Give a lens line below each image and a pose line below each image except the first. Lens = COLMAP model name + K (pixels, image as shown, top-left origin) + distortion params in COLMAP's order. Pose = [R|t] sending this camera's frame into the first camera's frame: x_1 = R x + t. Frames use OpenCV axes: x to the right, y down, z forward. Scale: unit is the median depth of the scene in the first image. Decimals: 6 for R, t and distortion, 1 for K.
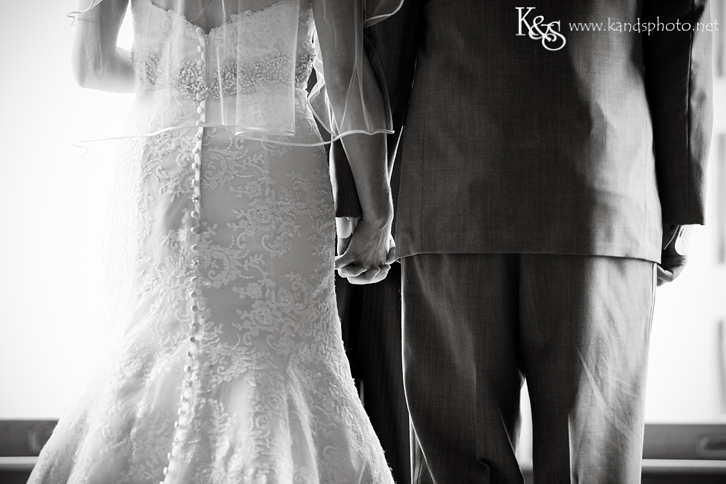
lens RADIAL K [[4355.8, 0, 360.4], [0, 4355.8, 244.8], [0, 0, 1]] dist [-2.626287, 0.000000]
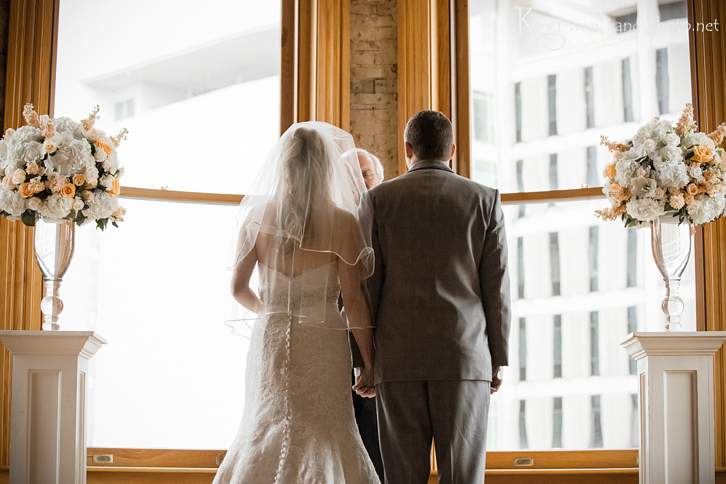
lens RADIAL K [[4355.8, 0, 366.7], [0, 4355.8, 242.3], [0, 0, 1]] dist [-2.626287, 0.000000]
pose [[0.999696, -0.005790, -0.023967, 0.055379], [0.005118, 0.999595, -0.028002, -0.005746], [0.024119, 0.027871, 0.999320, -1.209230]]
